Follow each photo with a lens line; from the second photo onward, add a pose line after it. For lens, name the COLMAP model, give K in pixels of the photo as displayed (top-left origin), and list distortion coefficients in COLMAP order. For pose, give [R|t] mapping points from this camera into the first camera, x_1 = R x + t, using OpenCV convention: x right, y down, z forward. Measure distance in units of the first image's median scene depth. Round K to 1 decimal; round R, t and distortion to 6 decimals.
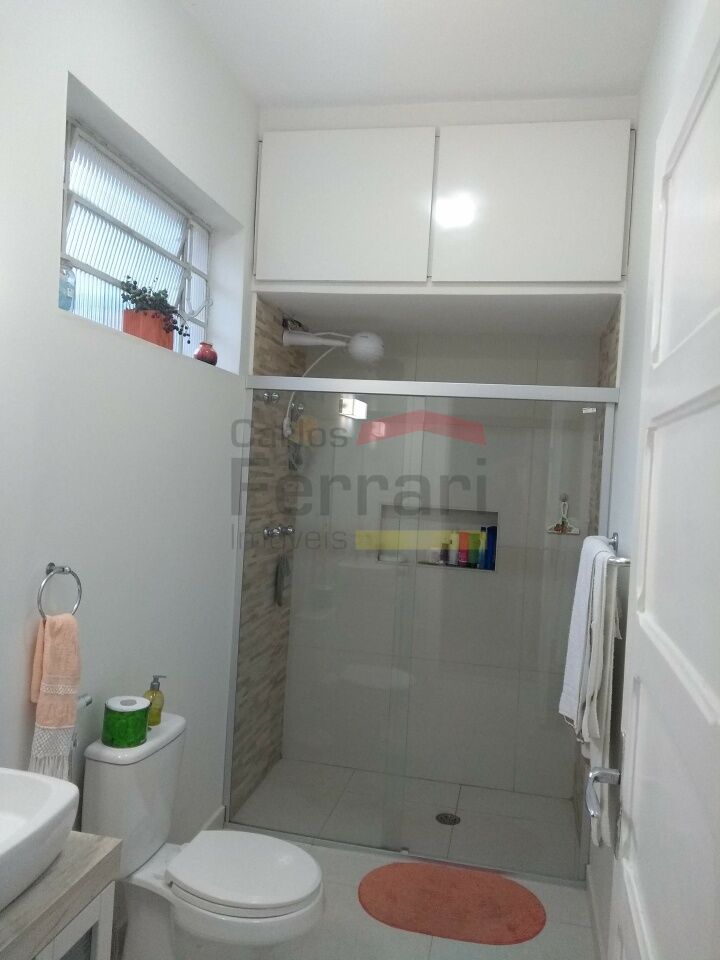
lens RADIAL K [[737.1, 0, 360.0], [0, 737.1, 480.0], [0, 0, 1]] dist [0.000474, 0.001211]
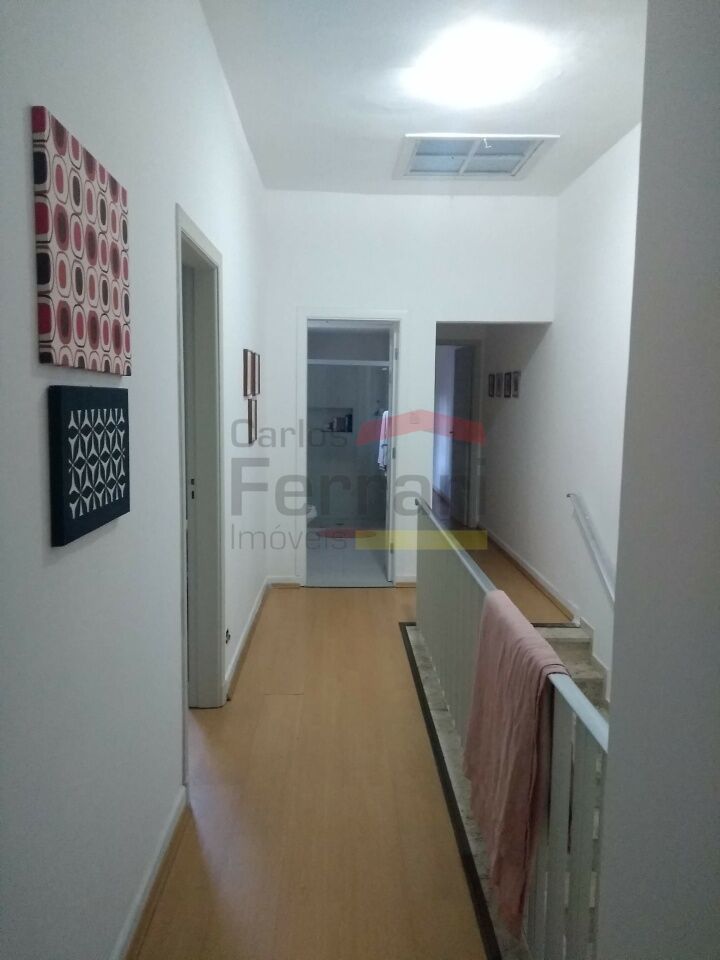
lens RADIAL K [[737.1, 0, 360.0], [0, 737.1, 480.0], [0, 0, 1]] dist [0.000474, 0.001211]
pose [[0.978090, -0.067726, 0.196858, -0.281076], [0.047627, 0.993320, 0.105101, 0.024580], [-0.202661, -0.093423, 0.974782, -1.386134]]
